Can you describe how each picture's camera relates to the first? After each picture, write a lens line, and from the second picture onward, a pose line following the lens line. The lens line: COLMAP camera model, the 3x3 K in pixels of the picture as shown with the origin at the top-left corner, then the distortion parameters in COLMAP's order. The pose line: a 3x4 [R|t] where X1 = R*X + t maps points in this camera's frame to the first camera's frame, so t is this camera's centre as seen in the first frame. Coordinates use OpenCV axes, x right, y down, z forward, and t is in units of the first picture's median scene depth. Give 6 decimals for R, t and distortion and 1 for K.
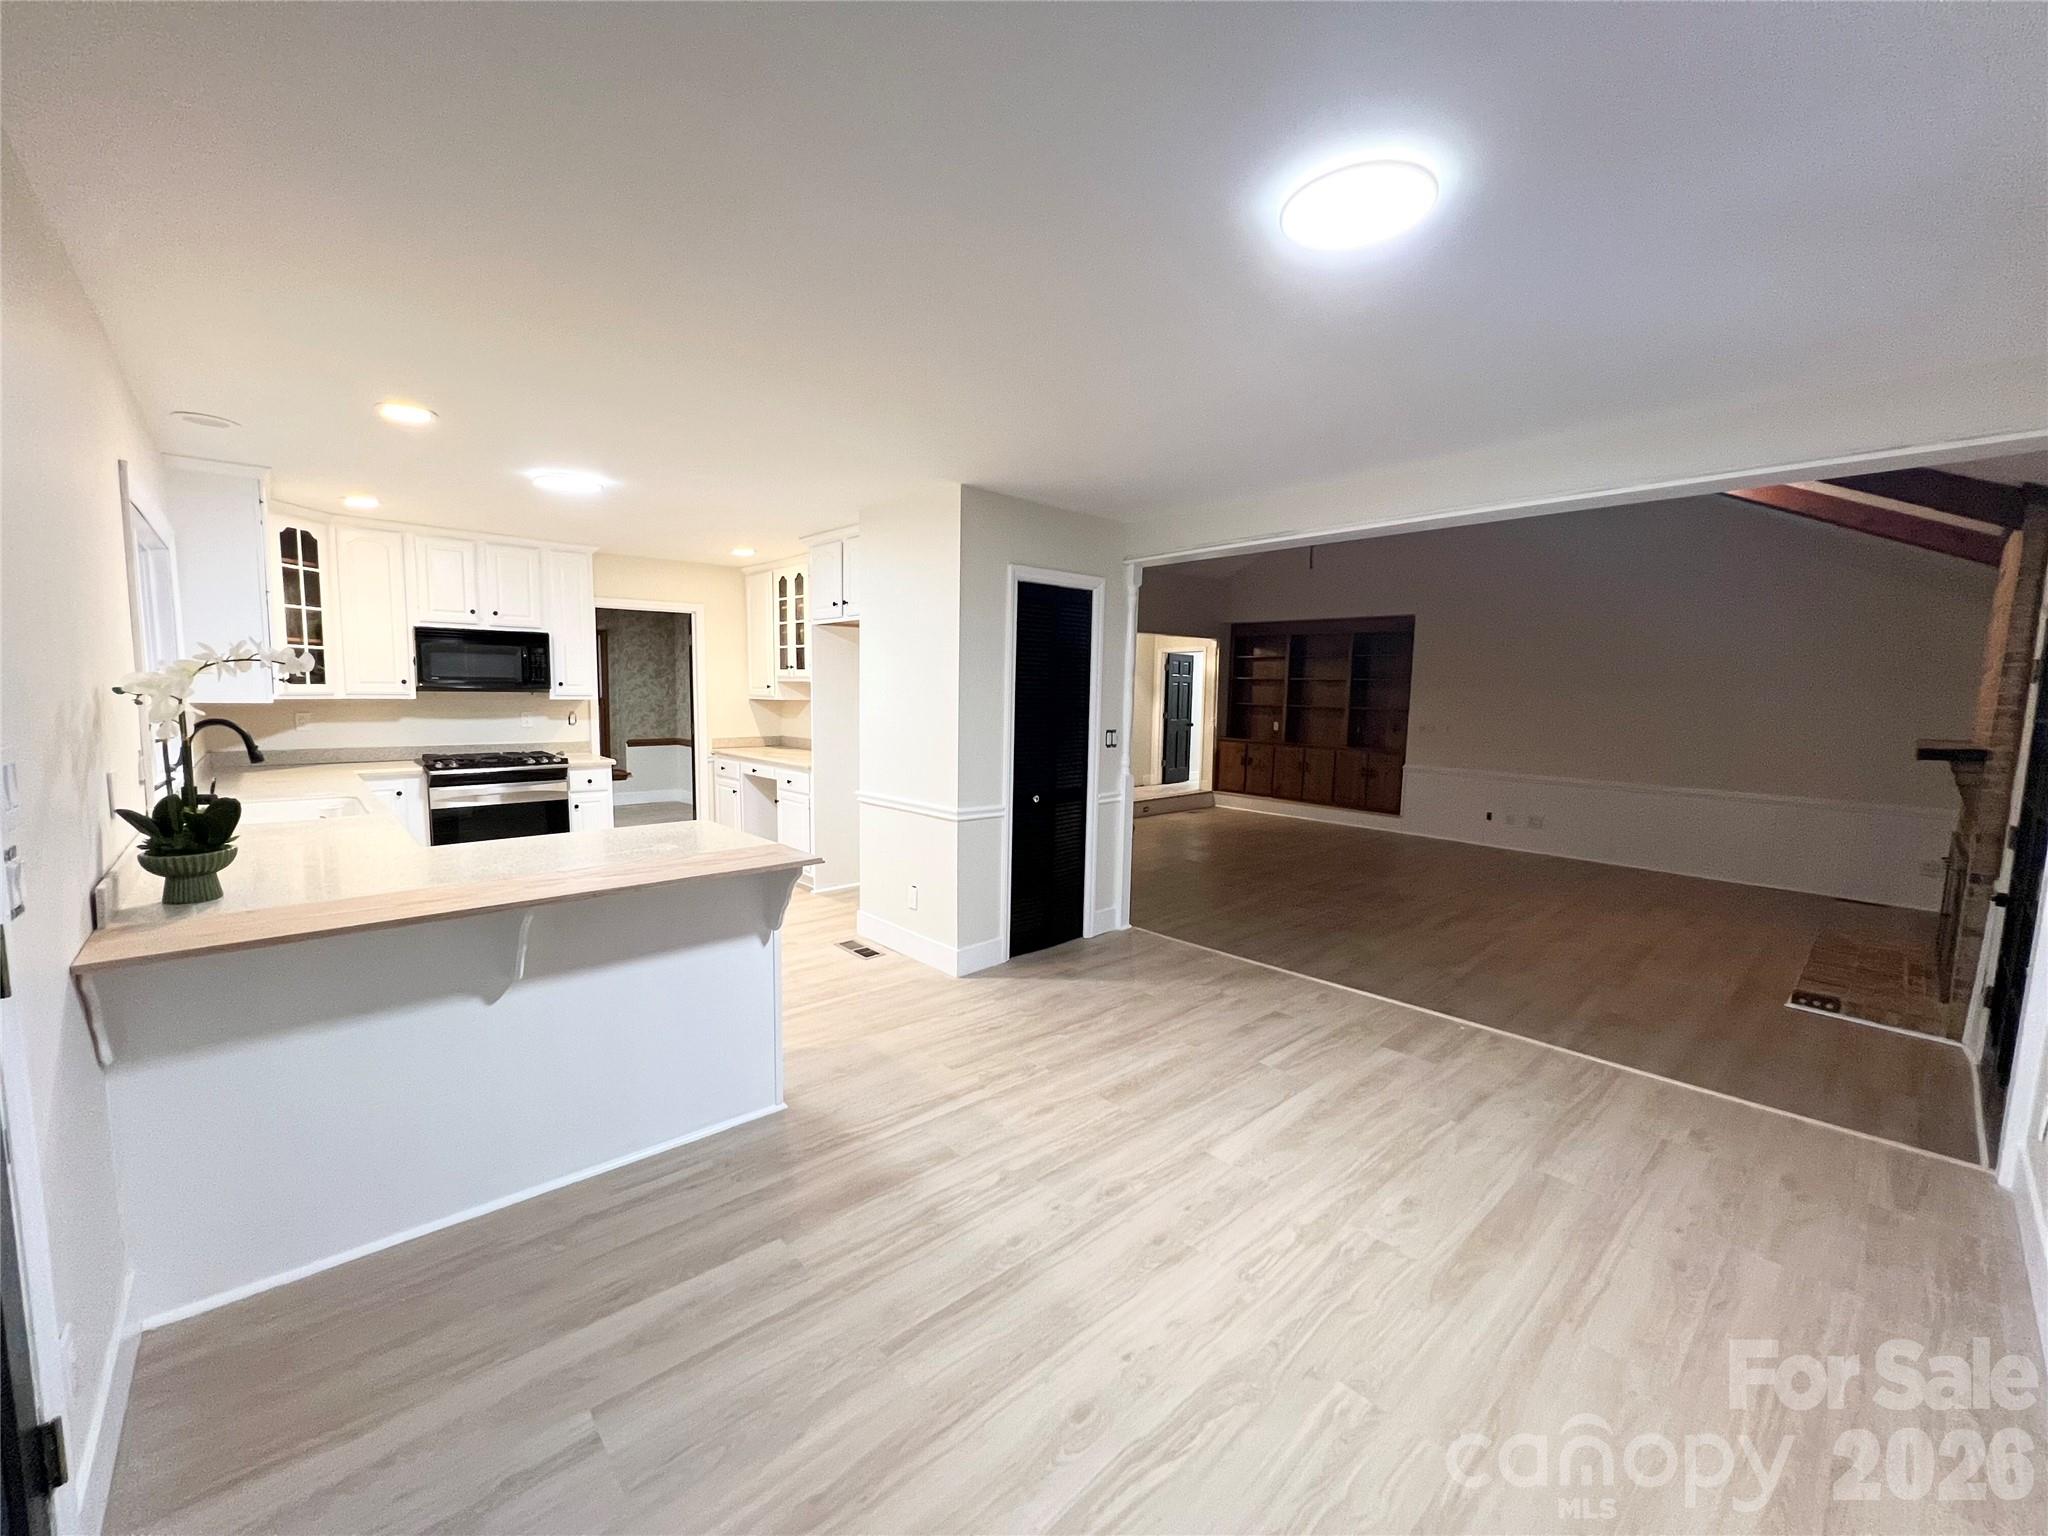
lens RADIAL K [[816.6, 0, 1027.5], [0, 816.6, 780.0], [0, 0, 1]] dist [-0.001425, 0.001119]
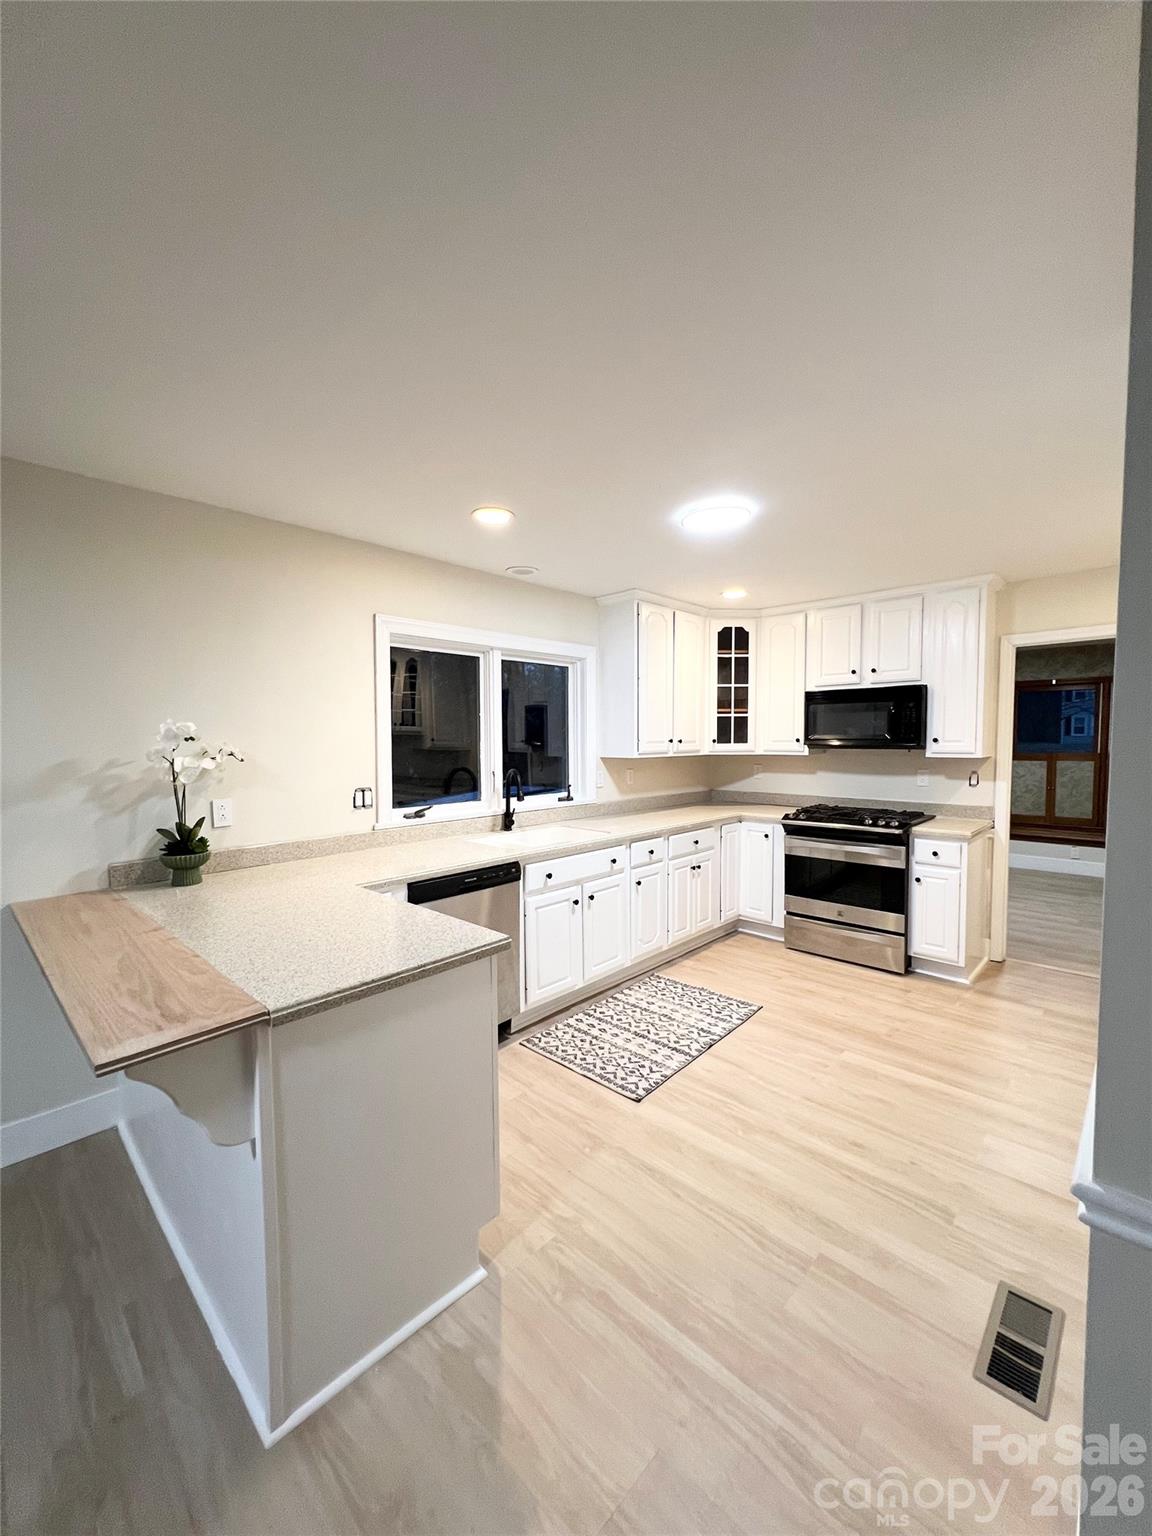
lens RADIAL K [[620.0, 0, 574.0], [0, 620.0, 762.8], [0, 0, 1]] dist [-0.000771, 0.000689]
pose [[0.065123, 0.026235, -0.997532, 0.100673], [-0.105401, 0.994243, 0.019267, -0.082005], [0.992295, 0.103886, 0.067513, 0.717227]]
